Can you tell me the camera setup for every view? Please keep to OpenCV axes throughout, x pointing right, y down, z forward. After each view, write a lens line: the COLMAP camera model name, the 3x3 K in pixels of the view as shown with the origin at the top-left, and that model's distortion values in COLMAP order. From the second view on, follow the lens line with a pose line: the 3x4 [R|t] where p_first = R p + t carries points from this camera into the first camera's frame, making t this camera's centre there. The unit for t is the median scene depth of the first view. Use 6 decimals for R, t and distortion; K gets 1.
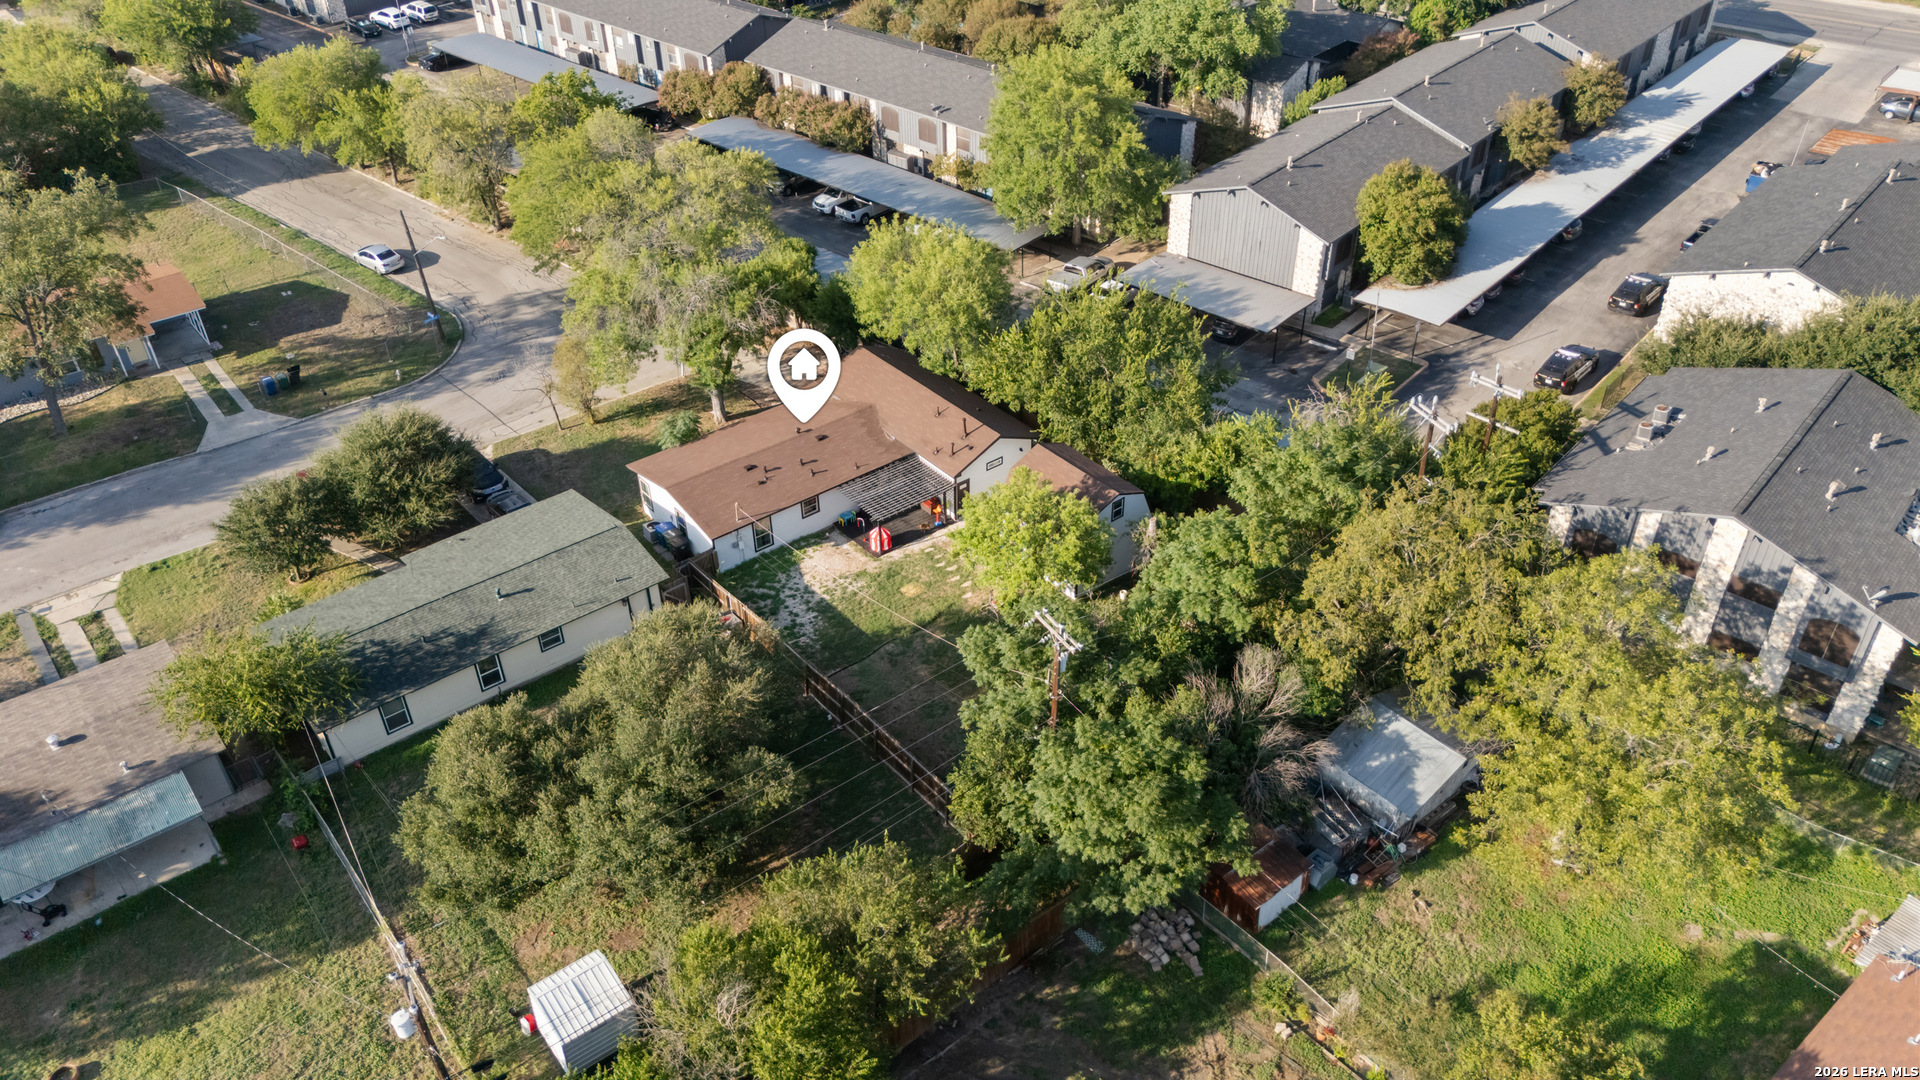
lens RADIAL K [[1406.2, 0, 960.0], [0, 1406.2, 540.0], [0, 0, 1]] dist [0.088413, -0.100693]
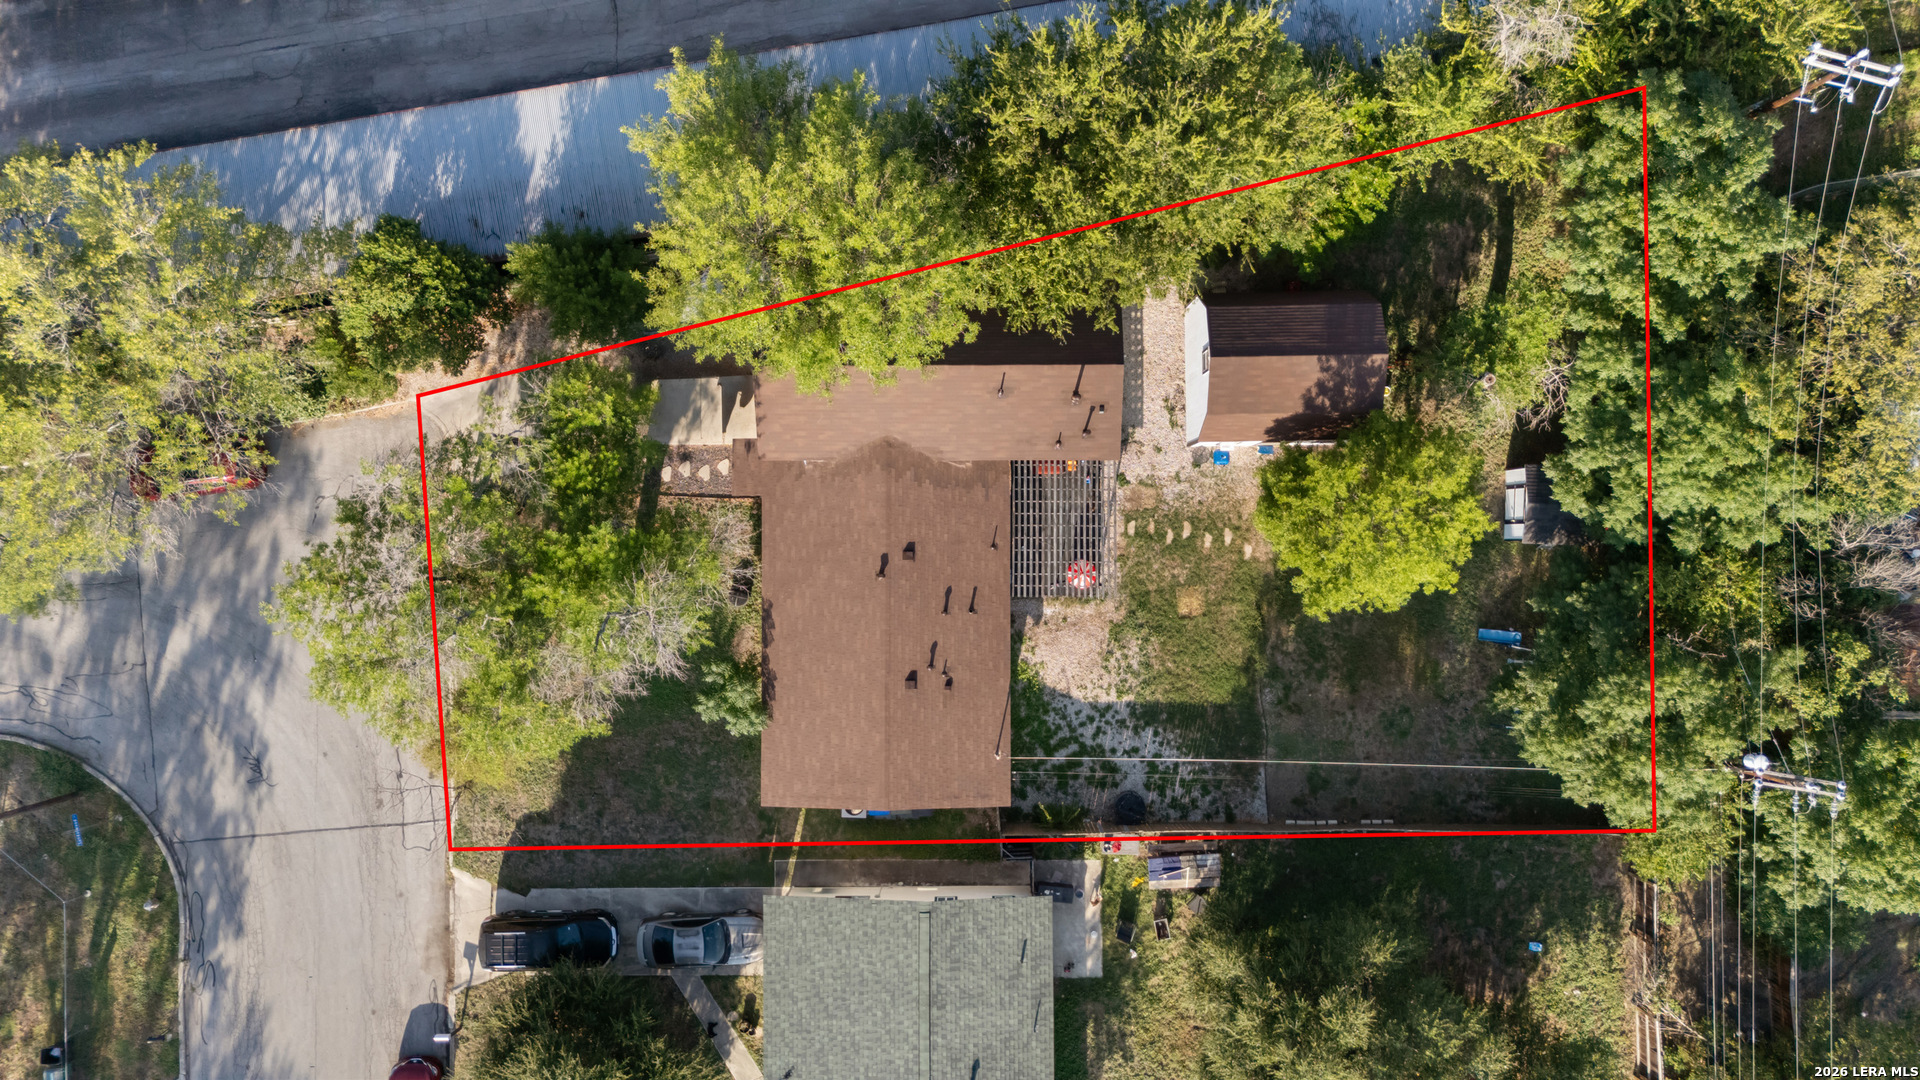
lens RADIAL K [[1406.2, 0, 960.0], [0, 1406.2, 540.0], [0, 0, 1]] dist [0.088413, -0.100693]
pose [[0.624591, -0.780563, 0.024653, -0.084937], [0.460930, 0.393943, 0.795206, -0.515854], [-0.630420, -0.485315, 0.605838, 0.525660]]
